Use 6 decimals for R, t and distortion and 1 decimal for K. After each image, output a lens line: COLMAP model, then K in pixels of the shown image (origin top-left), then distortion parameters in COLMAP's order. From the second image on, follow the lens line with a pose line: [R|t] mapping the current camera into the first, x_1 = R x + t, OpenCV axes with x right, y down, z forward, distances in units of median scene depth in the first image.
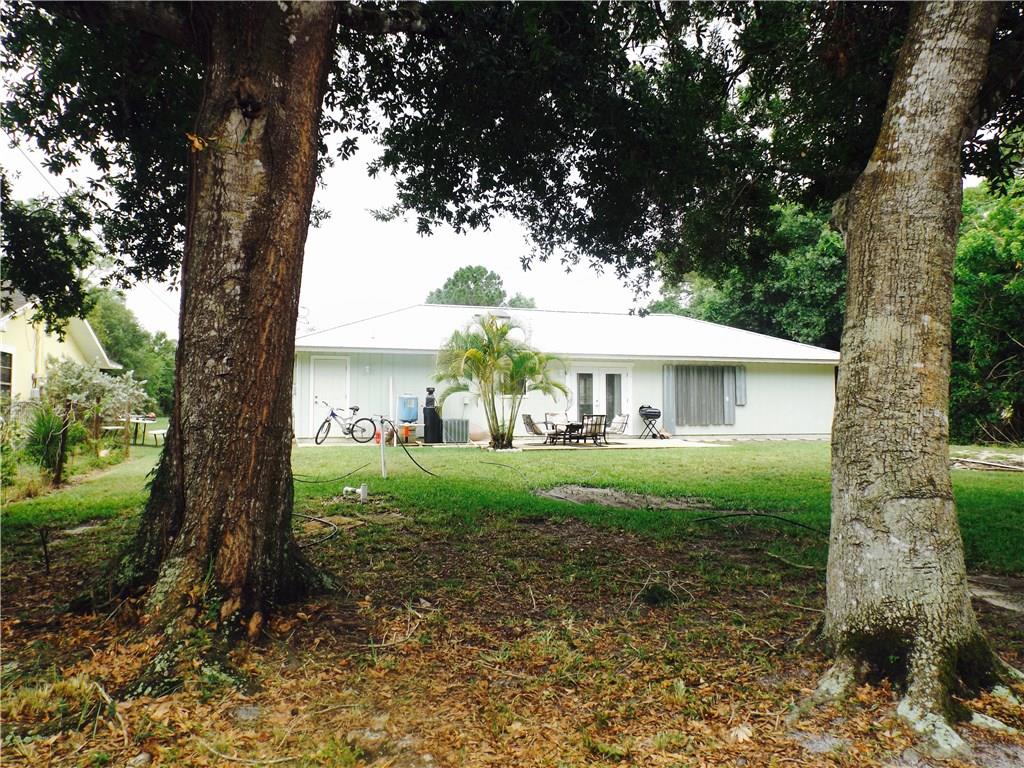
lens RADIAL K [[740.6, 0, 500.5], [0, 740.6, 382.0], [0, 0, 1]] dist [0.013219, -0.012640]
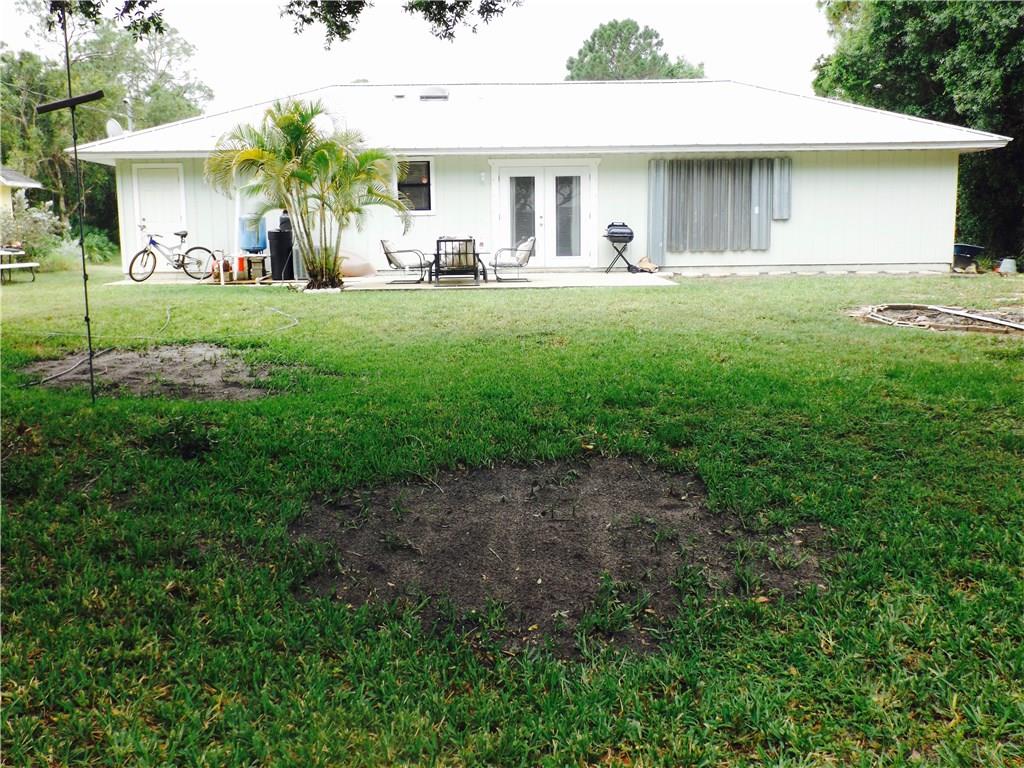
lens RADIAL K [[982.1, 0, 512.0], [0, 982.1, 384.0], [0, 0, 1]] dist [-0.002582, 0.003493]
pose [[0.961559, 0.028000, -0.273168, 0.351474], [0.025251, 0.981557, 0.189493, 0.004099], [0.273436, -0.189107, 0.943118, 0.105084]]
